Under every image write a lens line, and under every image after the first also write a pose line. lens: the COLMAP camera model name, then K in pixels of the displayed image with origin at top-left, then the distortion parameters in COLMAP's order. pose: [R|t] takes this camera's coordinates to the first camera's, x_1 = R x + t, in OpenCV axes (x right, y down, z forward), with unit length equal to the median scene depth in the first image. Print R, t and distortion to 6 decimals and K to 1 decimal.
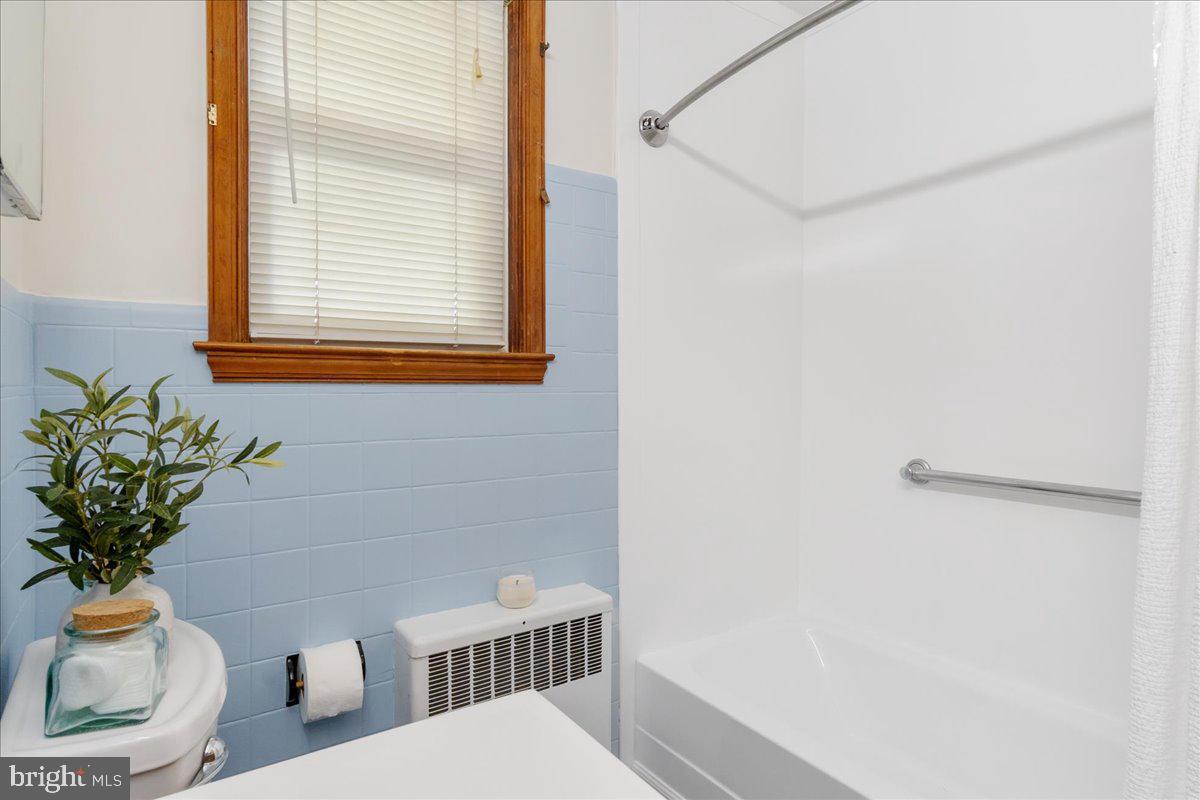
lens RADIAL K [[649.9, 0, 572.2], [0, 649.9, 384.9], [0, 0, 1]] dist [0.006750, 0.000910]
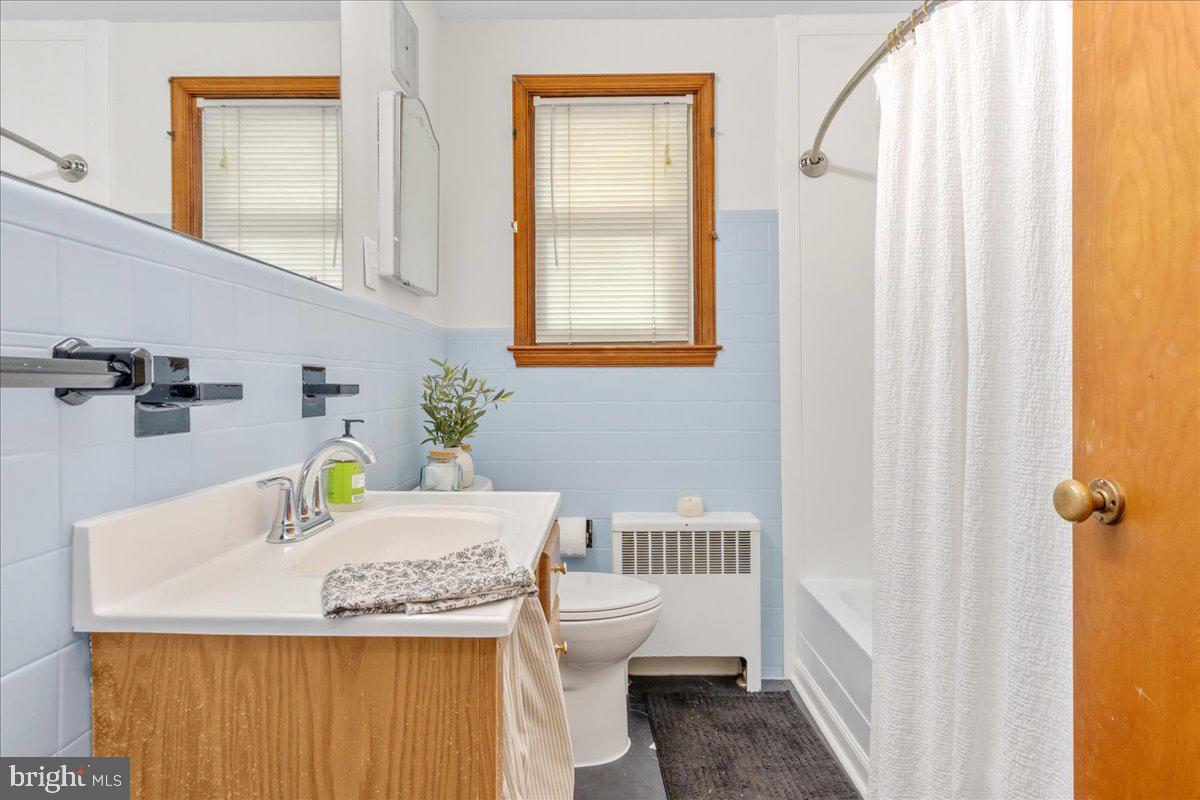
lens RADIAL K [[649.9, 0, 576.6], [0, 649.9, 393.1], [0, 0, 1]] dist [0.006750, 0.000910]
pose [[0.795792, -0.001200, -0.605569, 0.605070], [0.001871, 0.999998, 0.000476, 0.058424], [0.605567, -0.001512, 0.795793, -0.330291]]
